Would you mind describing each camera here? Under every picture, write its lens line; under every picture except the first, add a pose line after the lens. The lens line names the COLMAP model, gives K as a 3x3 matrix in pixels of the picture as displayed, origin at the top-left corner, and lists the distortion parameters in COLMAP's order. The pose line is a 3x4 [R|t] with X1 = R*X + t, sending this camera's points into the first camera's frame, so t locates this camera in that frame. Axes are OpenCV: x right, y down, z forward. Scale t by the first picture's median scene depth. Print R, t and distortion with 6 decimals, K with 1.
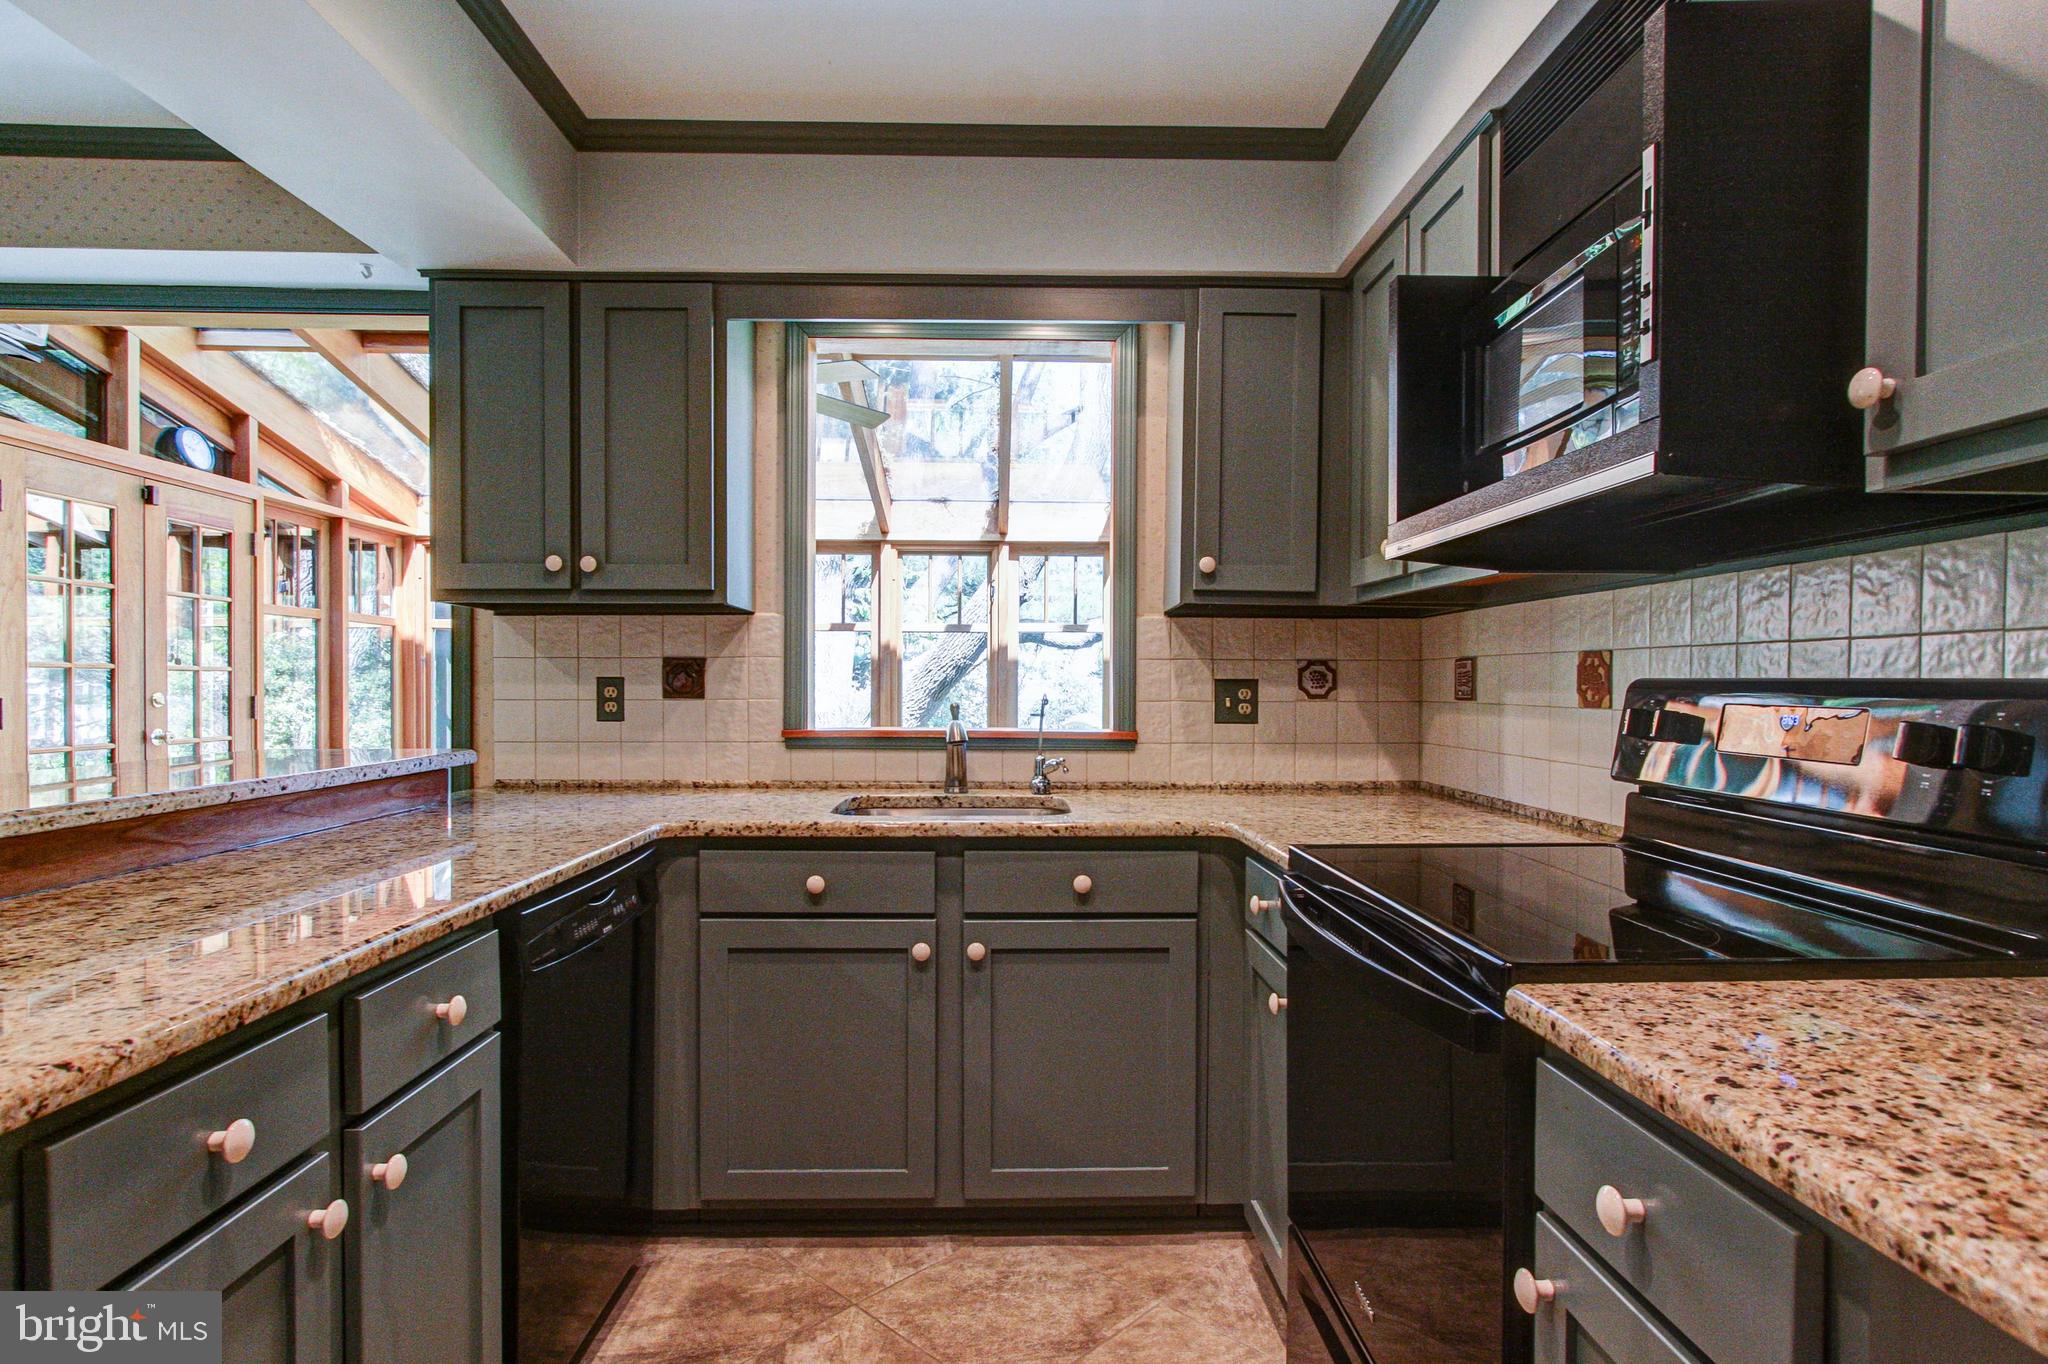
lens RADIAL K [[1085.8, 0, 1026.3], [0, 1085.8, 699.8], [0, 0, 1]] dist [-0.010753, 0.003253]
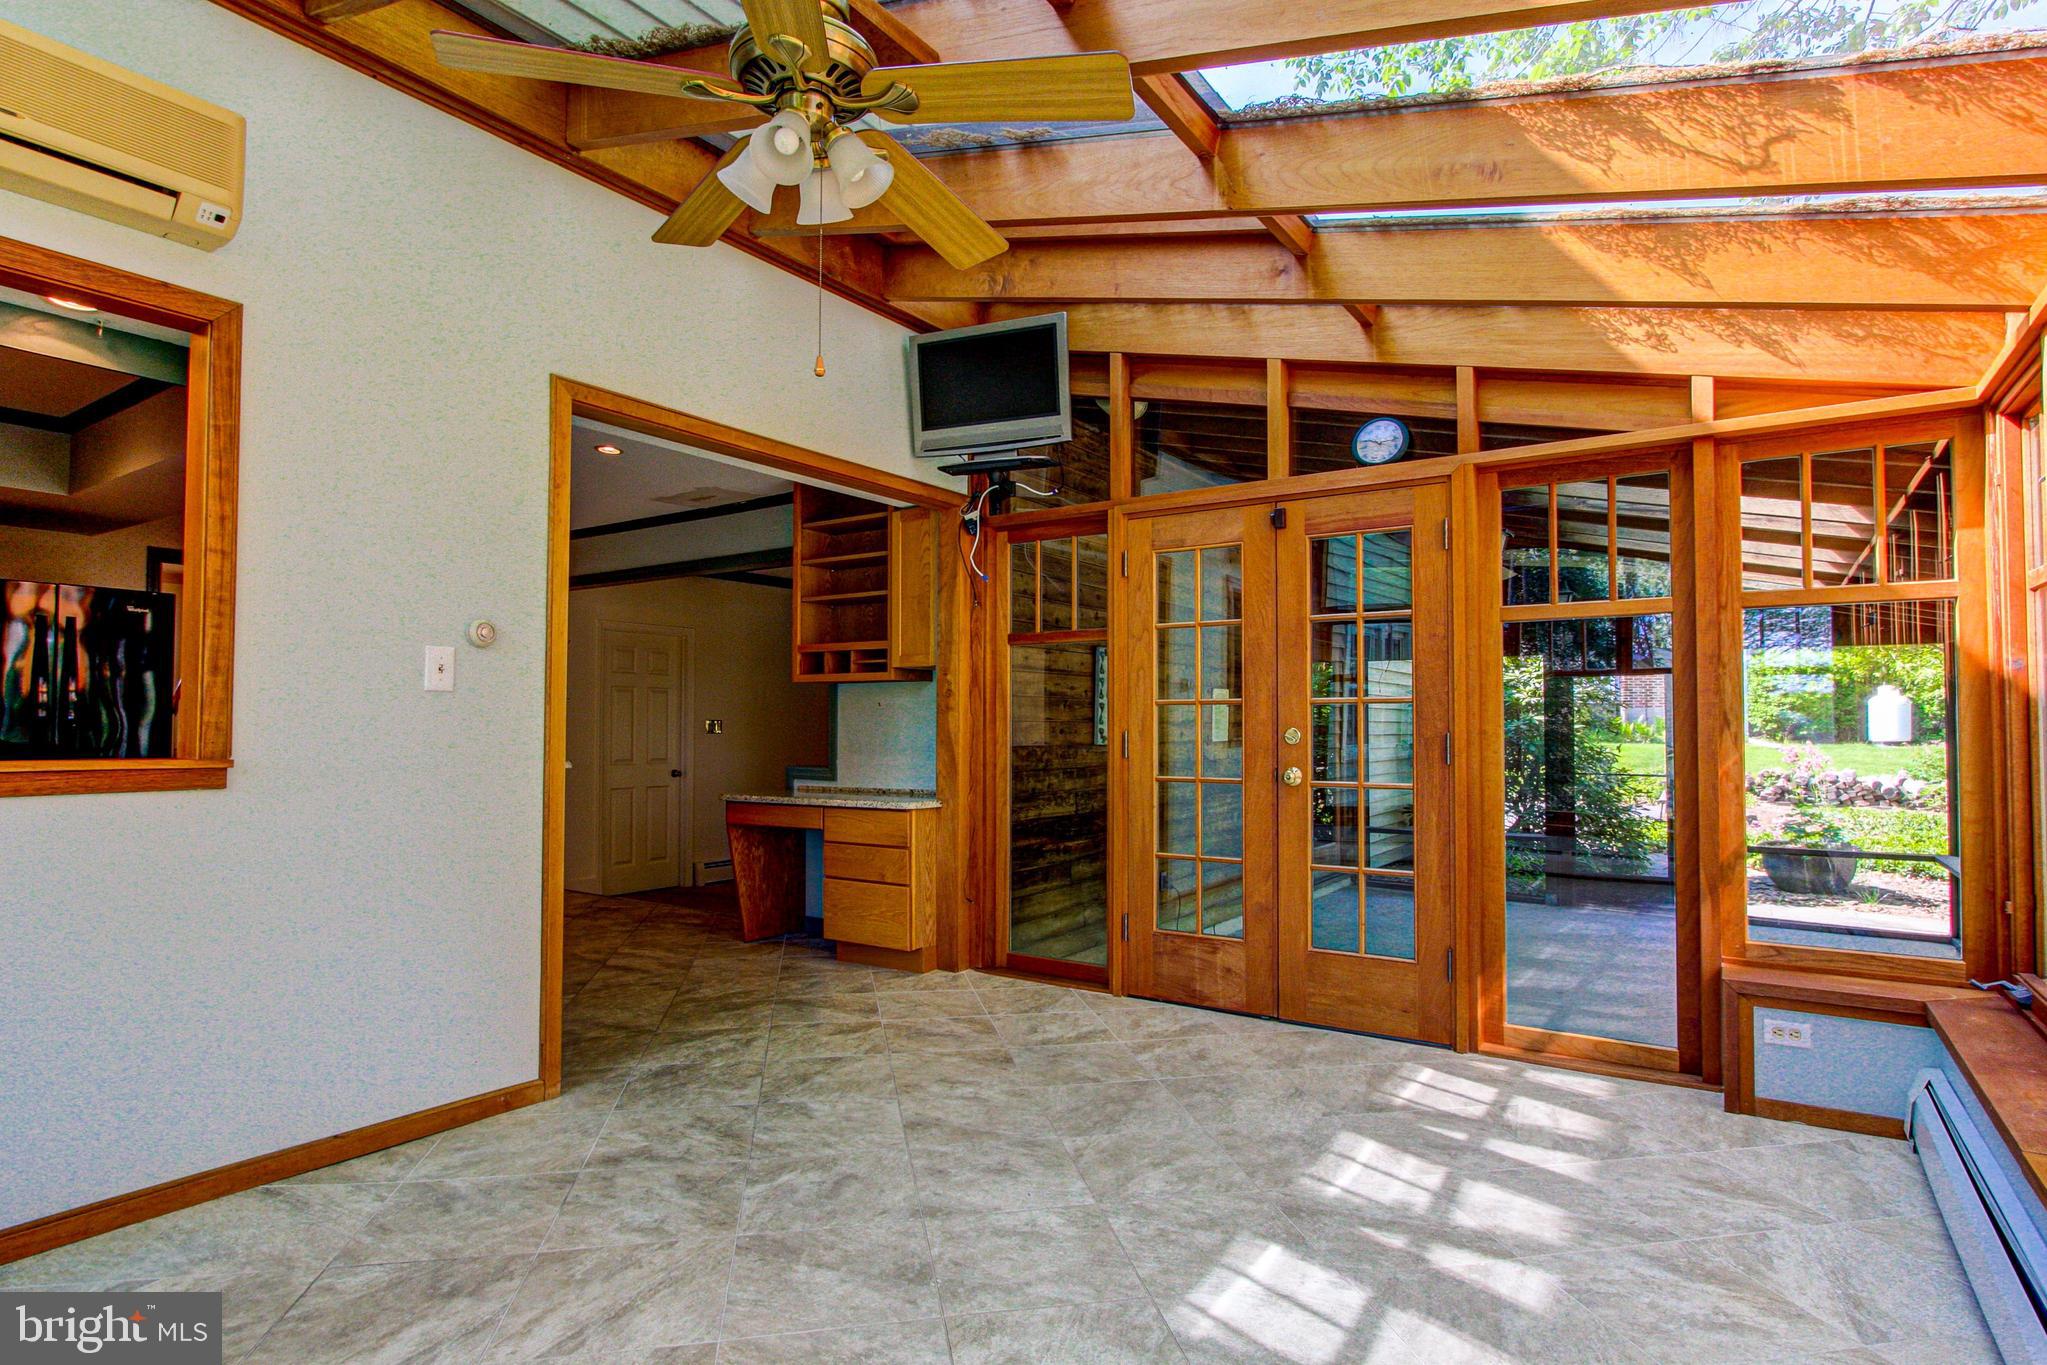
lens RADIAL K [[1072.7, 0, 1023.5], [0, 1072.7, 682.5], [0, 0, 1]] dist [-0.006337, -0.000501]
pose [[-0.585533, -0.039423, -0.809689, 0.109842], [-0.015869, 0.999183, -0.037173, -0.013870], [0.810493, -0.008917, -0.585681, 2.140335]]
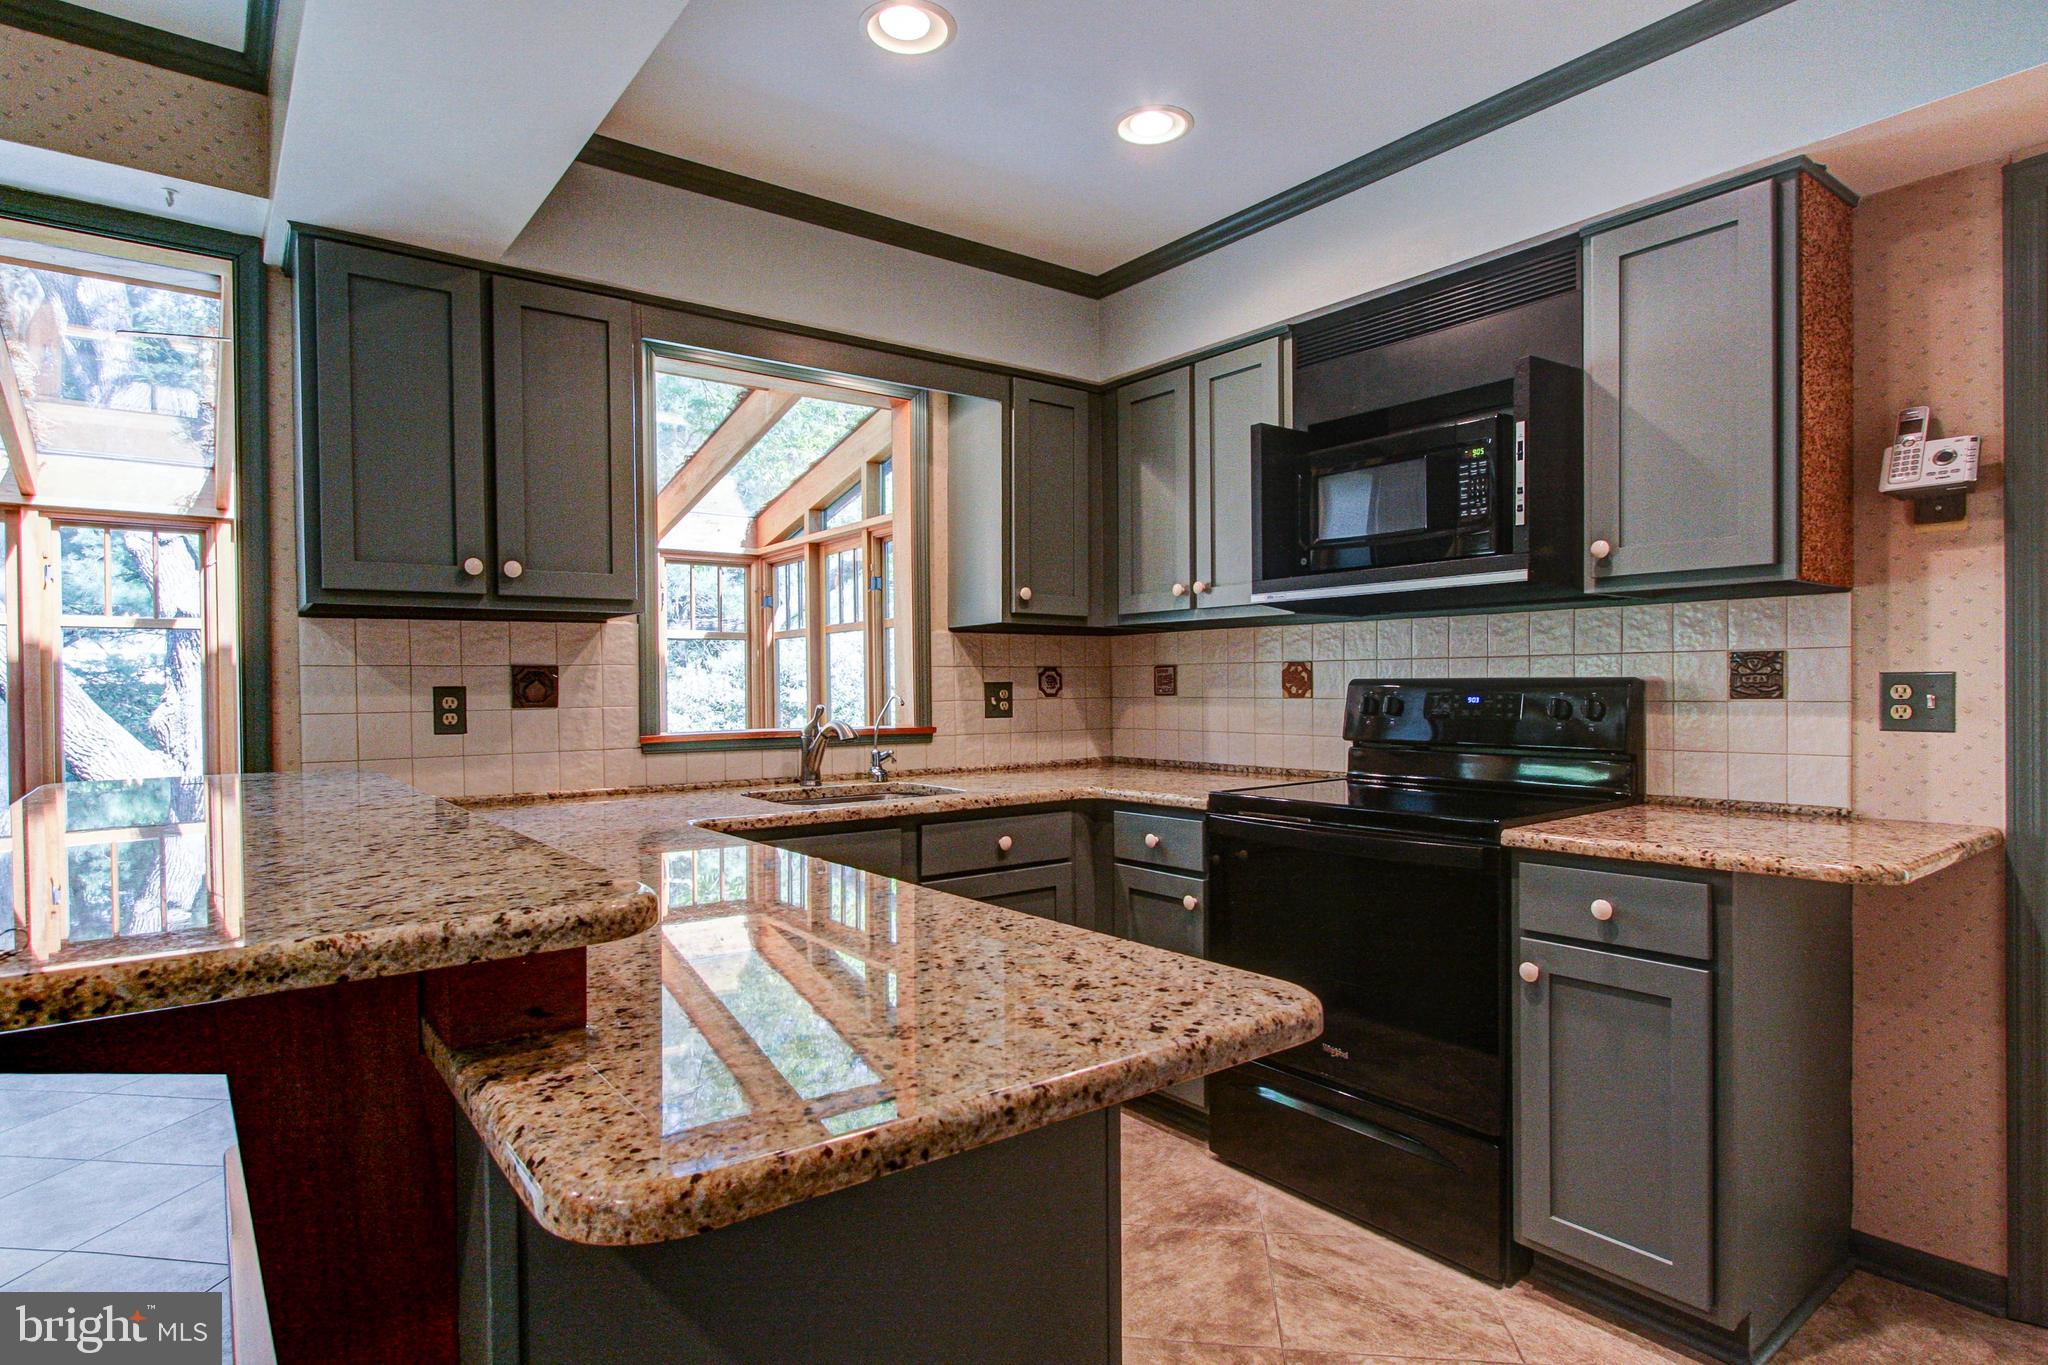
lens RADIAL K [[1095.6, 0, 1028.1], [0, 1095.6, 703.9], [0, 0, 1]] dist [-0.012963, 0.002340]
pose [[0.808677, -0.021273, 0.587868, -0.537271], [0.020941, 0.999754, 0.007372, -0.002706], [-0.587880, 0.006349, 0.808923, -0.049360]]
